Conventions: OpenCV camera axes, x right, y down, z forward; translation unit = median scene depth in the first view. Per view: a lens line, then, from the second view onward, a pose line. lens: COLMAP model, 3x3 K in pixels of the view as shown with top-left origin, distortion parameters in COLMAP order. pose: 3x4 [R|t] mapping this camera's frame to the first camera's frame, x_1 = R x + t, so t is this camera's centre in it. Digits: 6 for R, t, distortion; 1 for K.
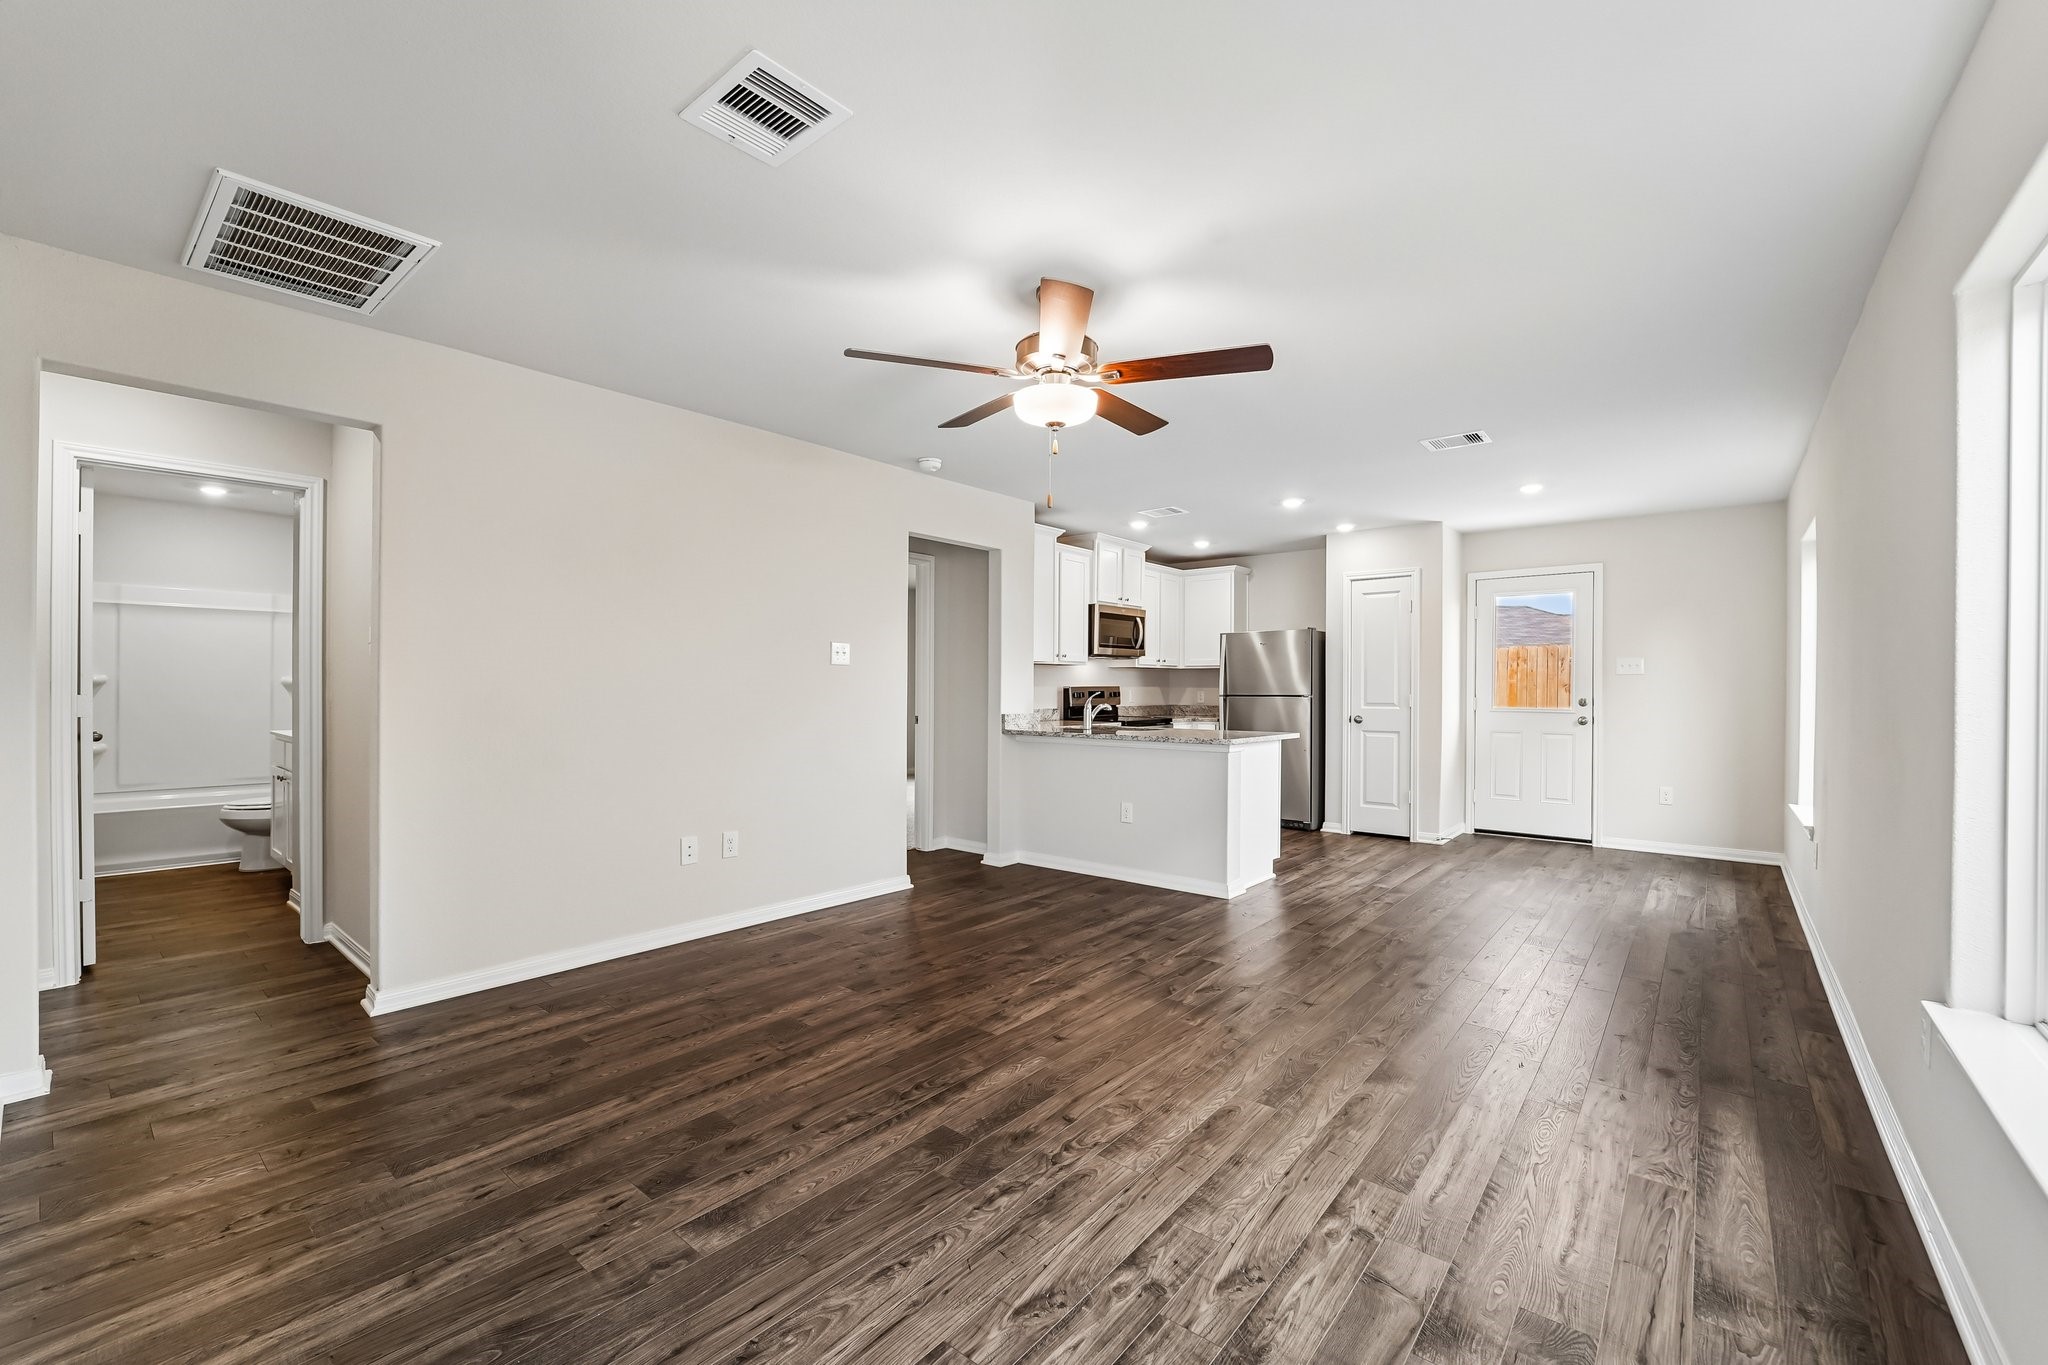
lens RADIAL K [[825.6, 0, 1041.9], [0, 825.6, 691.1], [0, 0, 1]] dist [-0.002672, -0.000442]
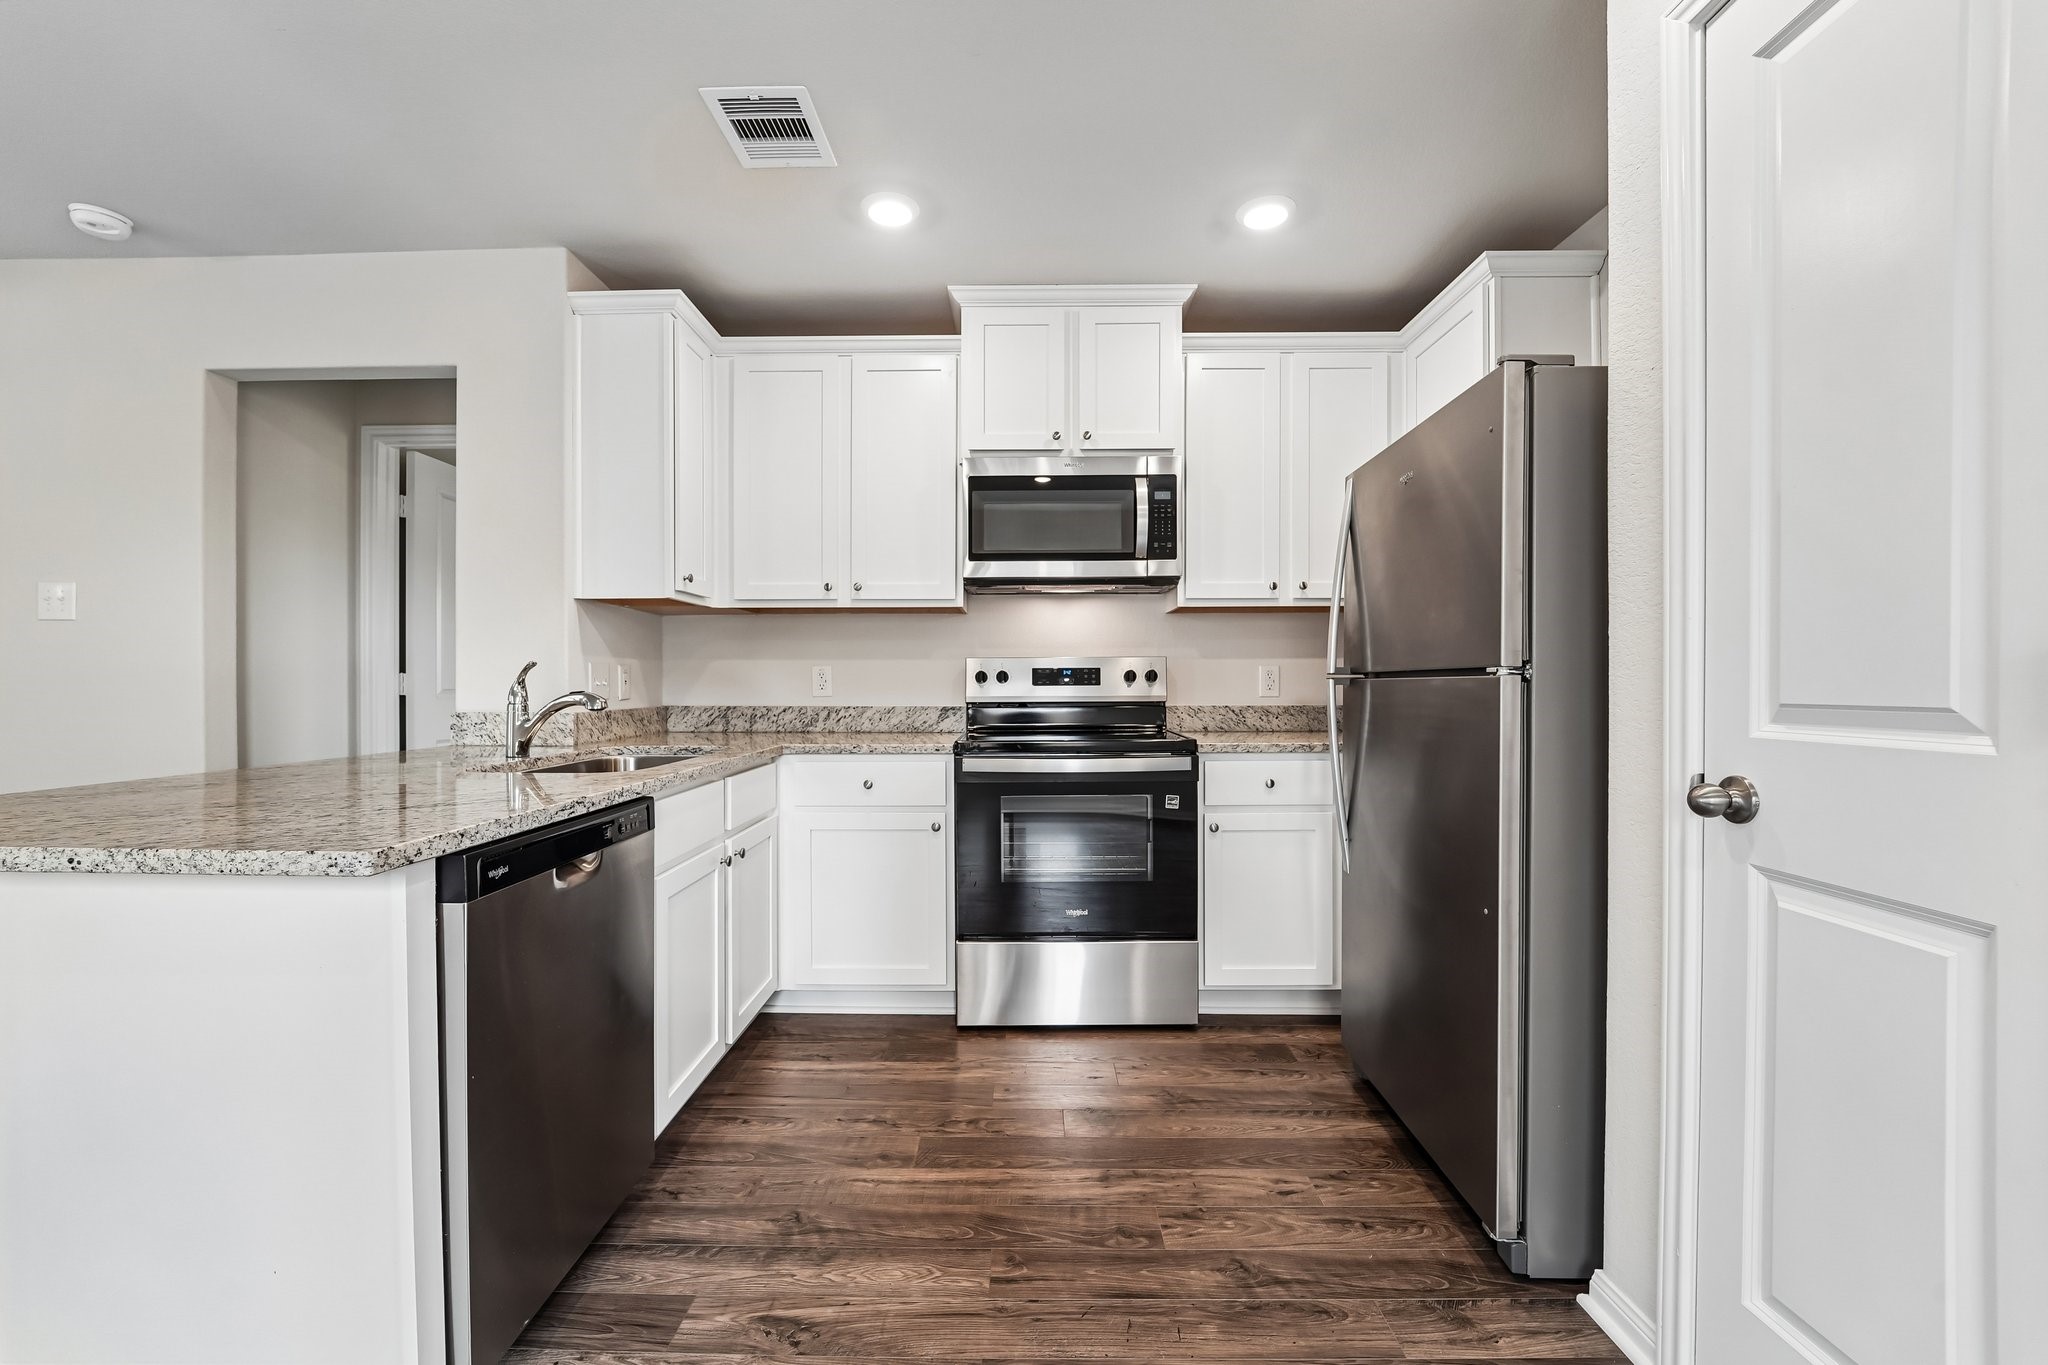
lens RADIAL K [[825.6, 0, 1019.0], [0, 825.6, 683.6], [0, 0, 1]] dist [-0.002672, -0.000442]
pose [[0.623995, -0.000482, -0.781428, 0.383198], [0.001822, 0.999998, 0.000838, 0.008582], [0.781426, -0.001946, 0.623995, 0.697085]]
